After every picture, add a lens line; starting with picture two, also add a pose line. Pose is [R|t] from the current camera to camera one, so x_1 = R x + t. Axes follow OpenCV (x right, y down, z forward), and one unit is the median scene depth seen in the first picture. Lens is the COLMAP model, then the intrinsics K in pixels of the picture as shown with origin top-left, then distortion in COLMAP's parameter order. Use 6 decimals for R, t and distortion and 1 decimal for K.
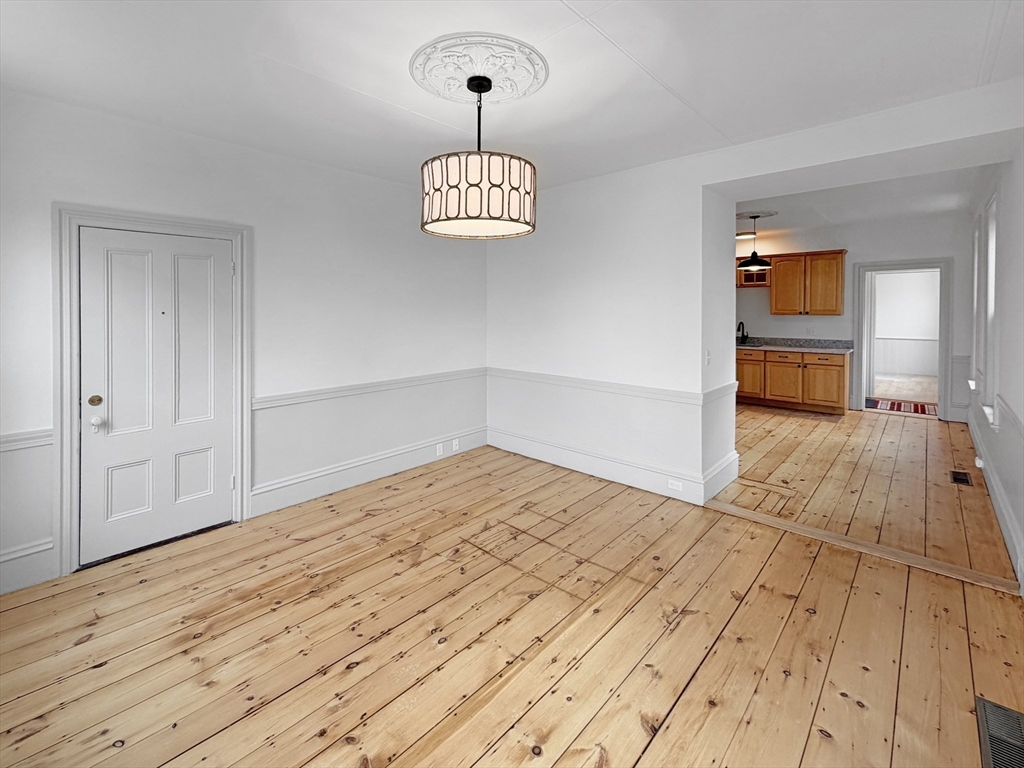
lens RADIAL K [[448.6, 0, 506.8], [0, 448.6, 323.4], [0, 0, 1]] dist [0.001531, 0.000453]
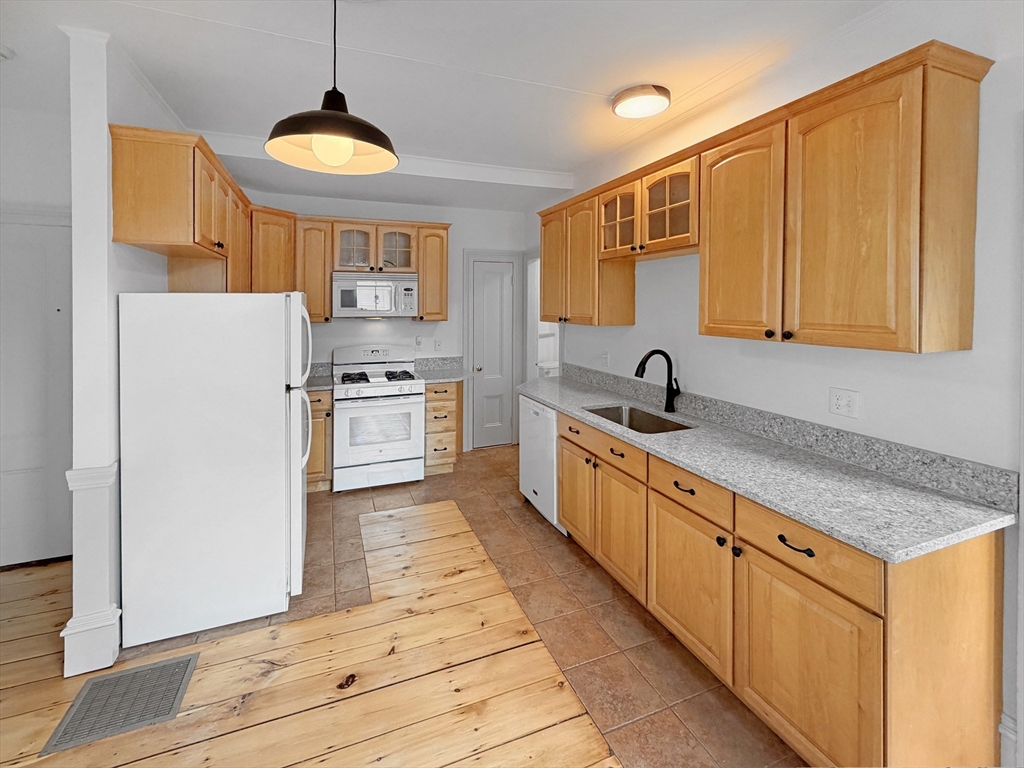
lens RADIAL K [[448.2, 0, 508.2], [0, 448.2, 314.6], [0, 0, 1]] dist [-0.001799, -0.000418]
pose [[0.903439, 0.010204, -0.428596, 0.641980], [-0.014866, 0.999861, -0.007531, -0.031224], [0.428460, 0.013175, 0.903465, 0.703435]]
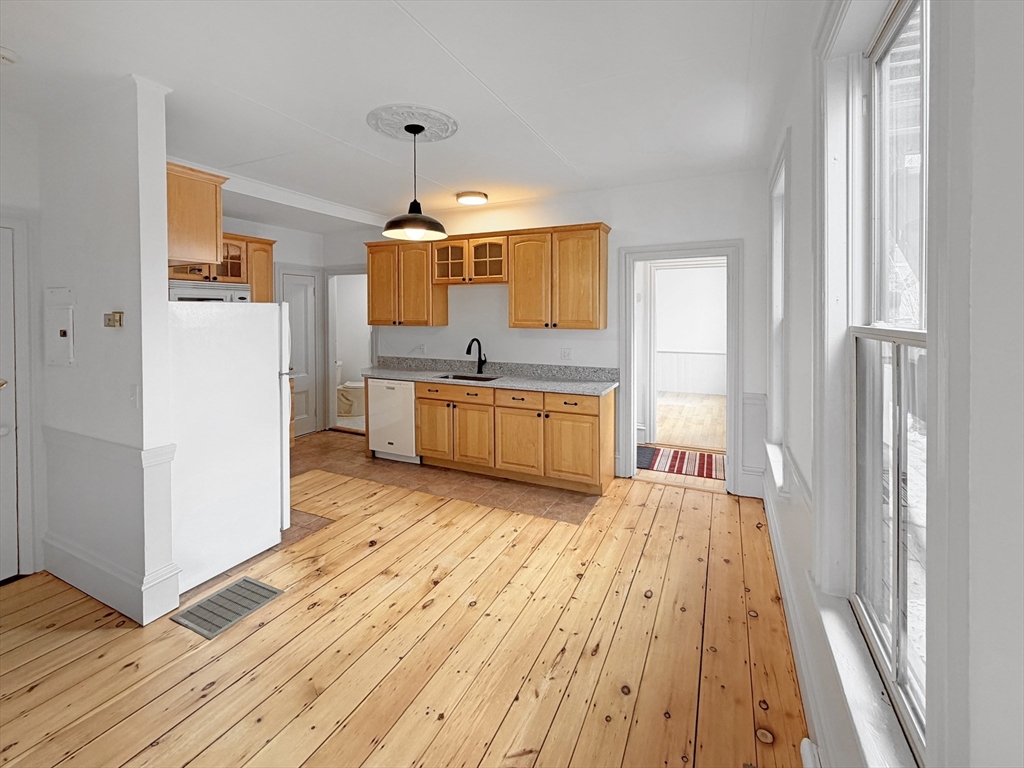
lens RADIAL K [[439.9, 0, 512.1], [0, 439.9, 326.0], [0, 0, 1]] dist [0.000271, 0.000174]
pose [[0.954156, -0.005632, 0.299258, 0.437717], [0.007431, 0.999961, -0.004873, -0.020231], [-0.299219, 0.006874, 0.954160, 0.447006]]
